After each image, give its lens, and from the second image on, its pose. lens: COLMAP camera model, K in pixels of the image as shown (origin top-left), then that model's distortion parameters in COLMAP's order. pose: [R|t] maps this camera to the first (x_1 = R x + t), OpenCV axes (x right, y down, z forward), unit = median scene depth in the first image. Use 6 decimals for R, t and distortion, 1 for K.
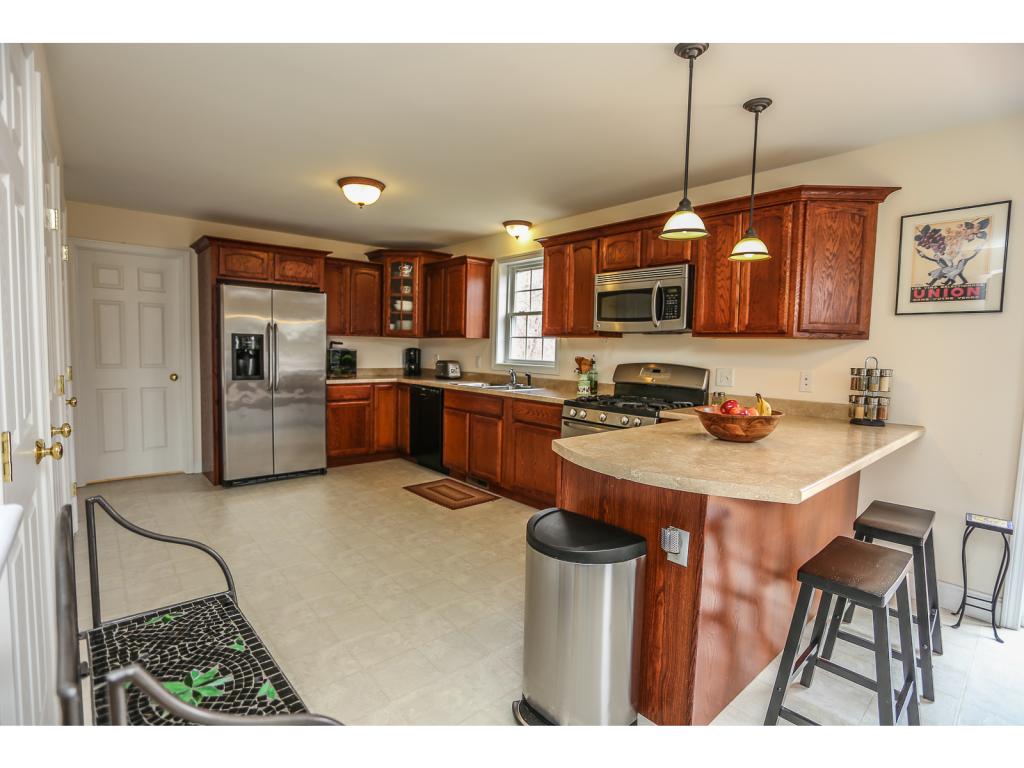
lens RADIAL K [[495.6, 0, 516.0], [0, 495.6, 389.2], [0, 0, 1]] dist [-0.068274, 0.028111]
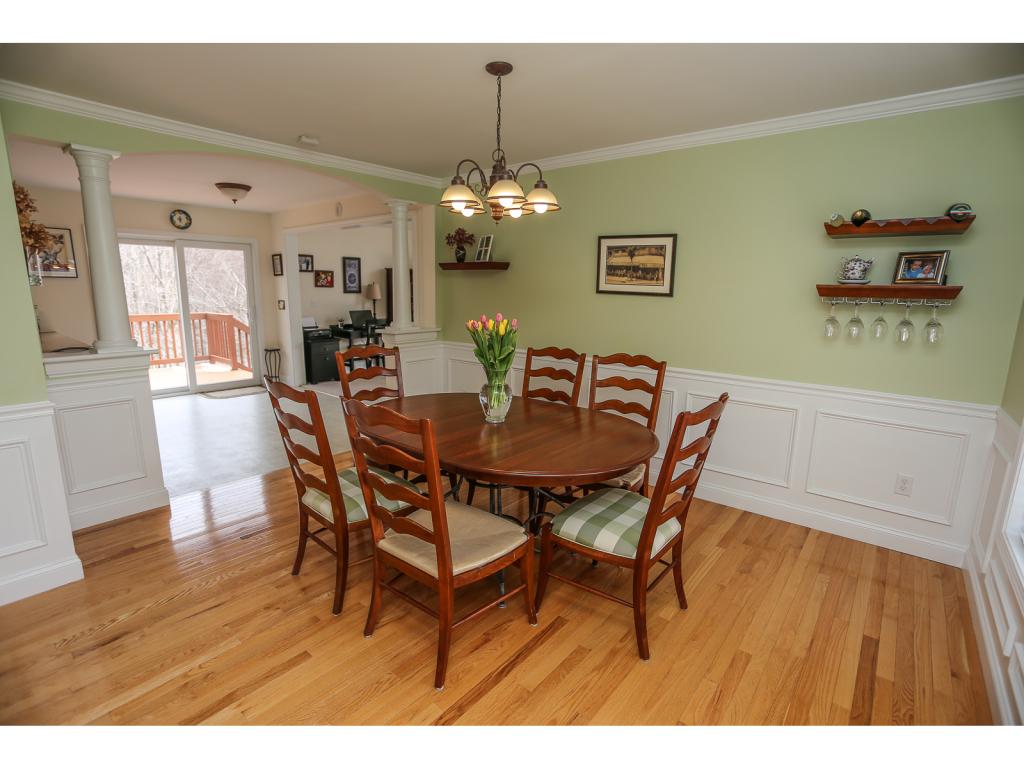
lens RADIAL K [[486.3, 0, 515.0], [0, 486.3, 387.2], [0, 0, 1]] dist [-0.062976, 0.024396]
pose [[-0.164689, -0.223647, 0.960656, -0.979634], [0.062797, 0.969601, 0.236496, -0.029202], [-0.984345, 0.099274, -0.145638, -0.427277]]
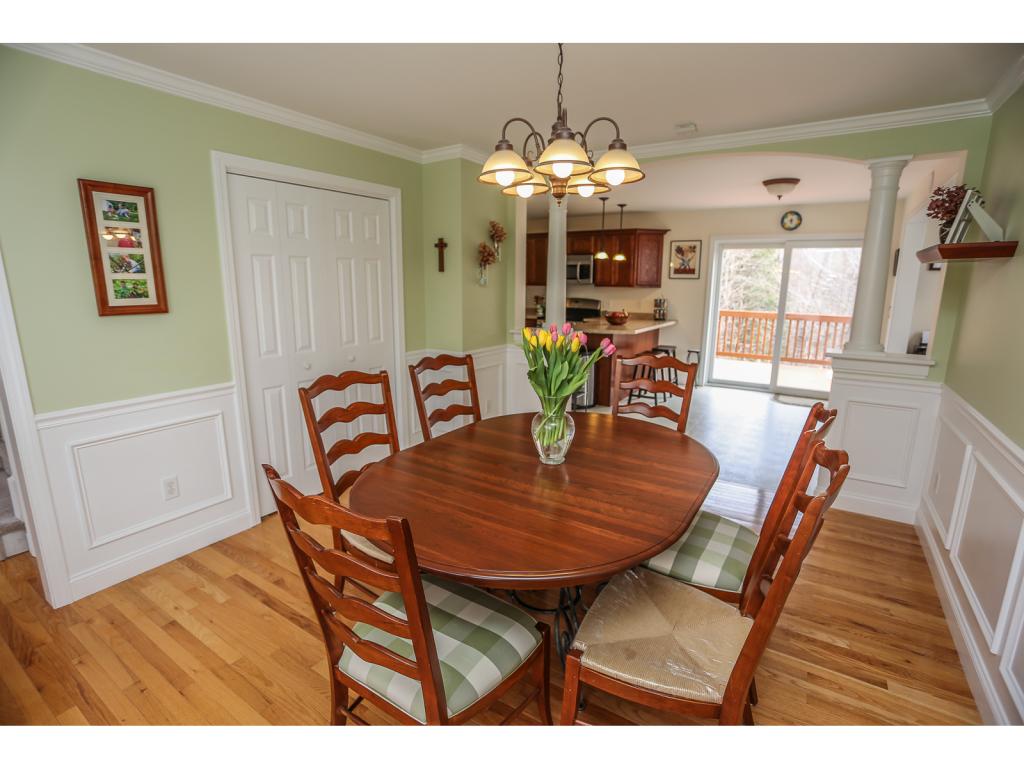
lens RADIAL K [[486.3, 0, 515.0], [0, 486.3, 387.2], [0, 0, 1]] dist [-0.062976, 0.024396]
pose [[0.962452, -0.075074, 0.260862, -0.524349], [0.038506, 0.989036, 0.142568, 0.018611], [-0.268705, -0.127170, 0.954791, -0.945478]]
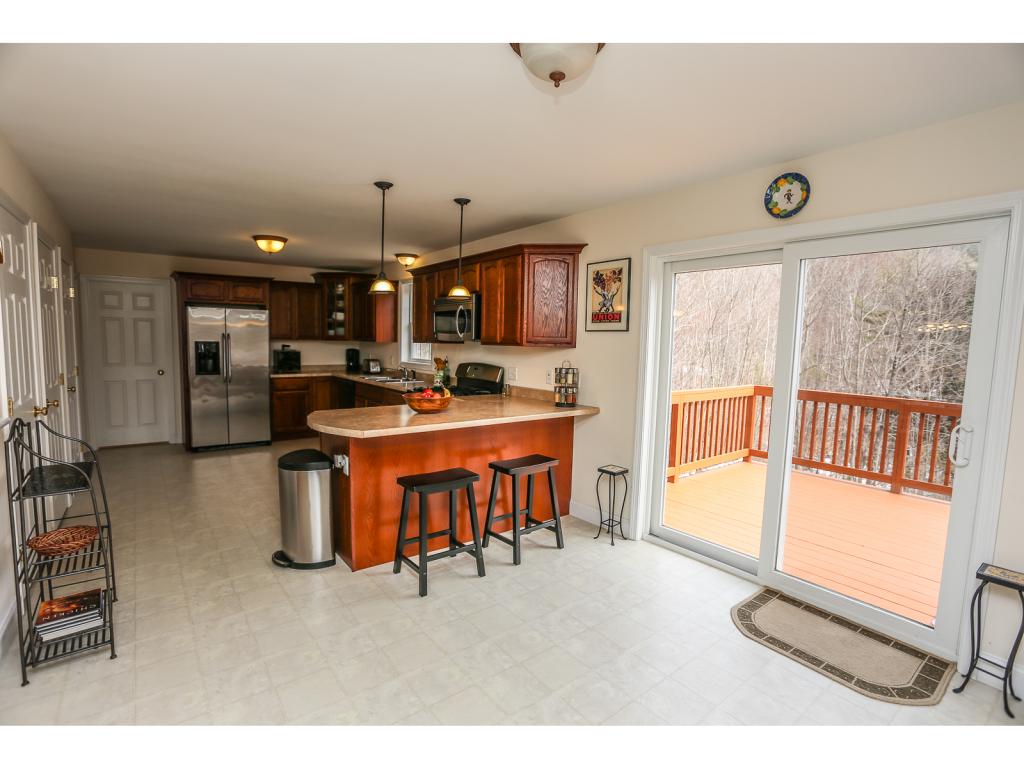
lens RADIAL K [[502.4, 0, 513.6], [0, 502.4, 383.1], [0, 0, 1]] dist [-0.065471, 0.029506]
pose [[0.997125, 0.003316, -0.075704, 0.460146], [-0.003242, 0.999994, 0.001099, 0.000924], [0.075707, -0.000851, 0.997130, -0.354788]]
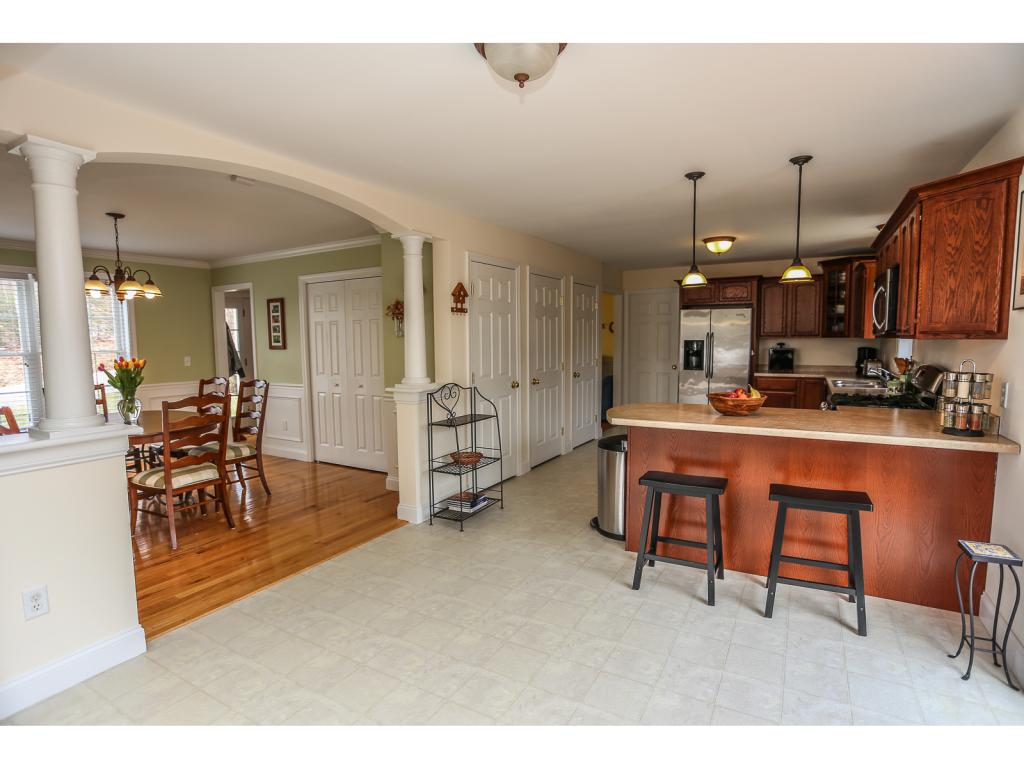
lens RADIAL K [[527.0, 0, 507.7], [0, 527.0, 384.0], [0, 0, 1]] dist [-0.070353, 0.034956]
pose [[0.311239, 0.056535, -0.948648, 0.912884], [-0.060126, 0.997400, 0.039714, -0.005303], [0.948428, 0.044678, 0.313829, -0.076014]]
